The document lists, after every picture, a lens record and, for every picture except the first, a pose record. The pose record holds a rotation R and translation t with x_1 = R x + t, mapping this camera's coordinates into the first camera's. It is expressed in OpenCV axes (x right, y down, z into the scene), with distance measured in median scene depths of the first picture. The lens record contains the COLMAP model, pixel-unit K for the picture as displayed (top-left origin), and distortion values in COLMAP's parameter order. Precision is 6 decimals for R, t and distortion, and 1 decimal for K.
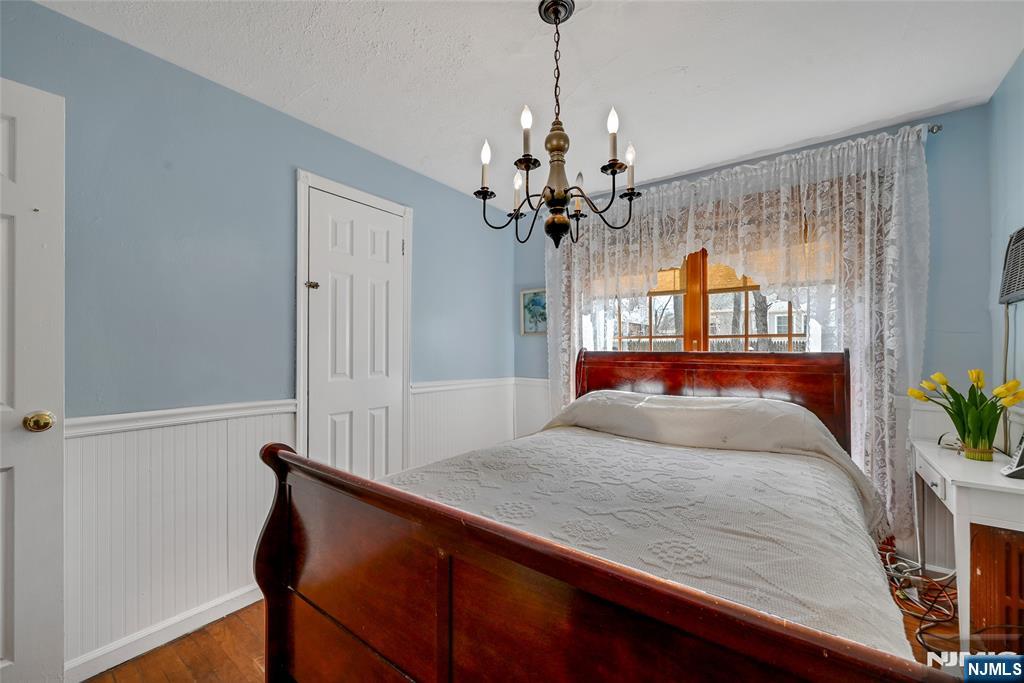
lens RADIAL K [[403.4, 0, 514.7], [0, 403.4, 347.8], [0, 0, 1]] dist [0.000194, 0.000024]
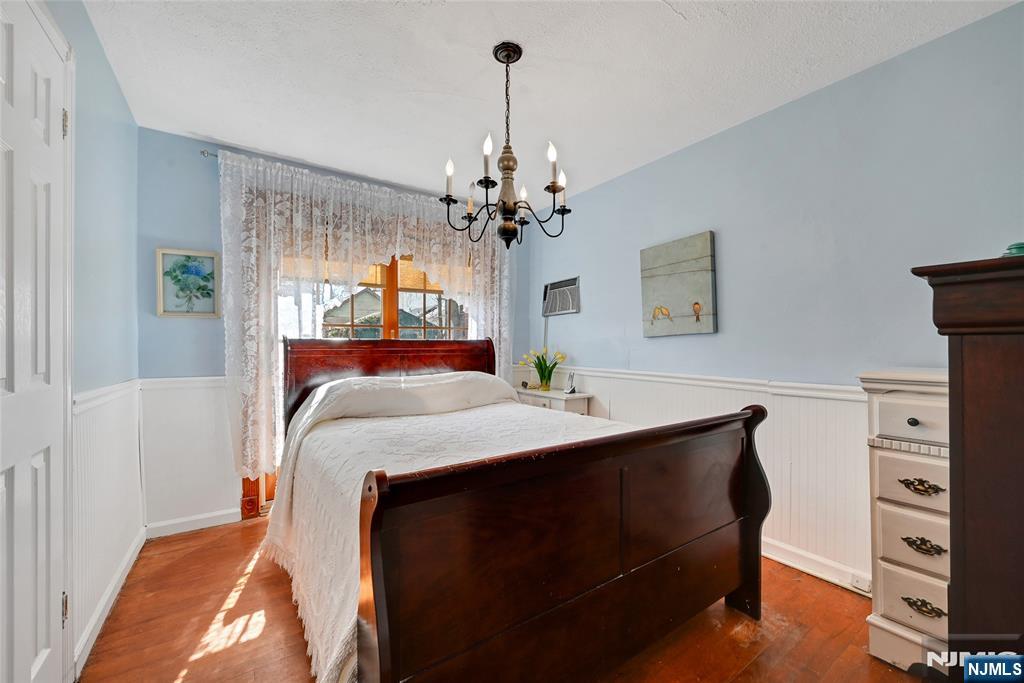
lens RADIAL K [[403.4, 0, 512.9], [0, 403.4, 343.7], [0, 0, 1]] dist [0.000194, 0.000024]
pose [[0.330544, 0.000952, 0.943790, -0.516812], [0.000887, 0.999999, -0.001319, 0.022201], [-0.943790, 0.001273, 0.330543, 0.283545]]
